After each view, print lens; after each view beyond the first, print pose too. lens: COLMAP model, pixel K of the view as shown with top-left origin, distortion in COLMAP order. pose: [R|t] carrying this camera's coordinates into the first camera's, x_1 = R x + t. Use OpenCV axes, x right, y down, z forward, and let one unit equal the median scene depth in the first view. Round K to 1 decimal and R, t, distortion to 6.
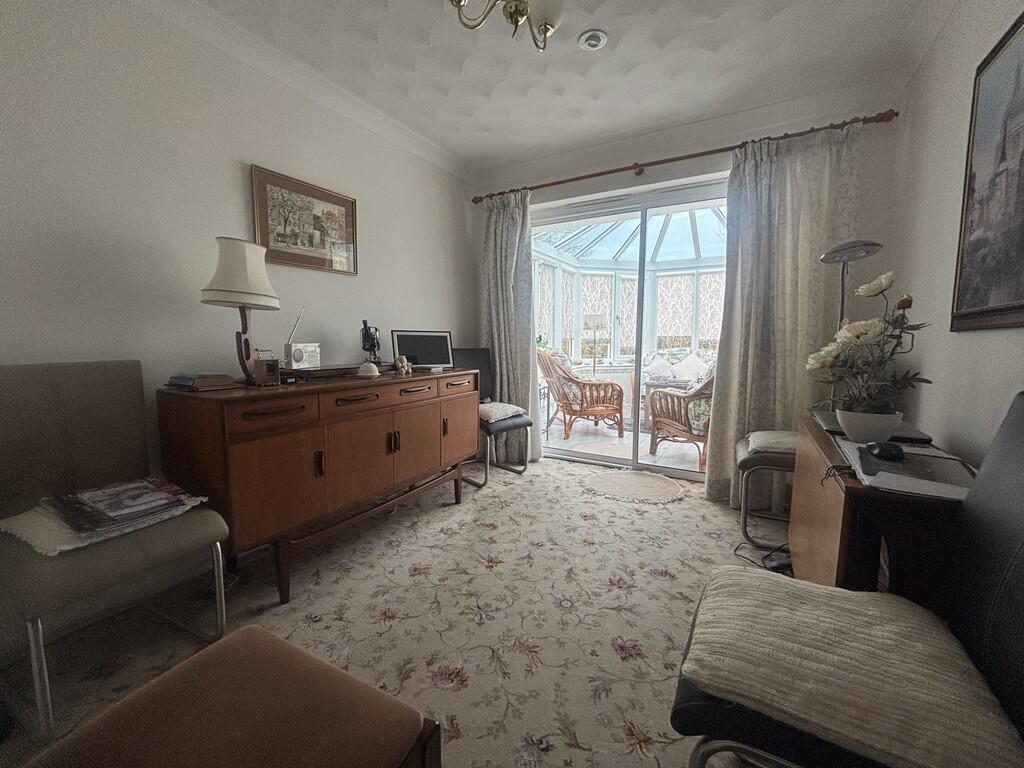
lens RADIAL K [[410.9, 0, 512.0], [0, 410.9, 384.0], [0, 0, 1]] dist [-0.000848, -0.000155]
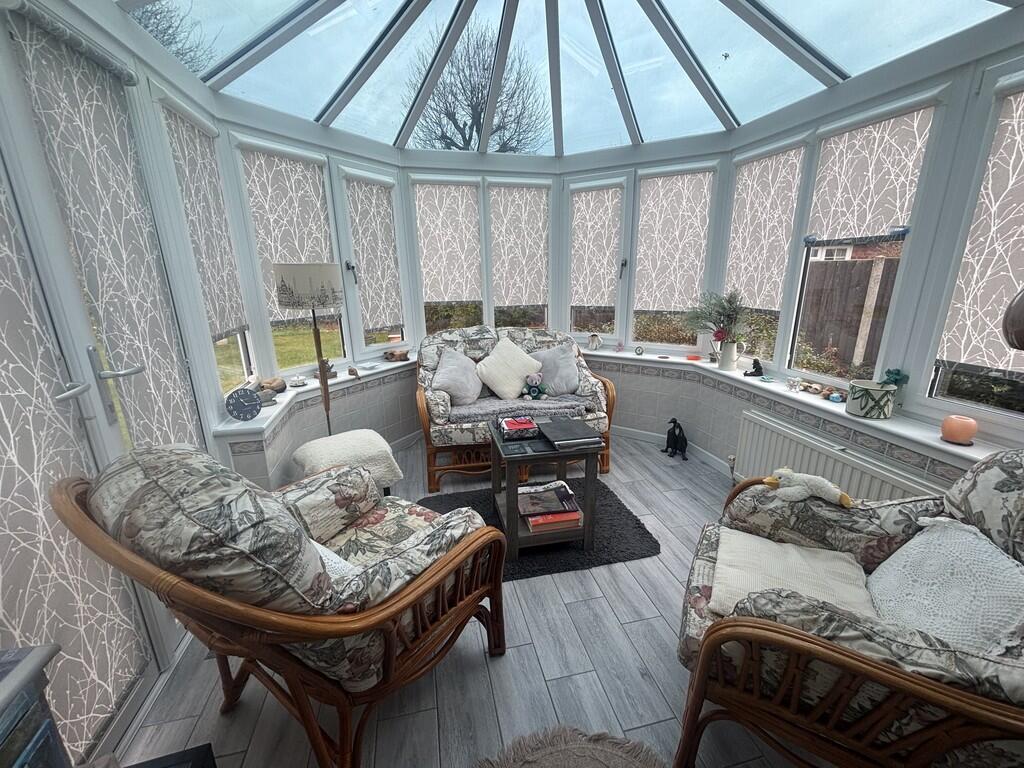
lens RADIAL K [[410.9, 0, 512.0], [0, 410.9, 384.0], [0, 0, 1]] dist [-0.000848, -0.000155]
pose [[0.721400, -0.192973, 0.665089, 0.062207], [0.084838, 0.977784, 0.191679, -0.109414], [-0.687302, -0.081852, 0.721745, 0.549756]]
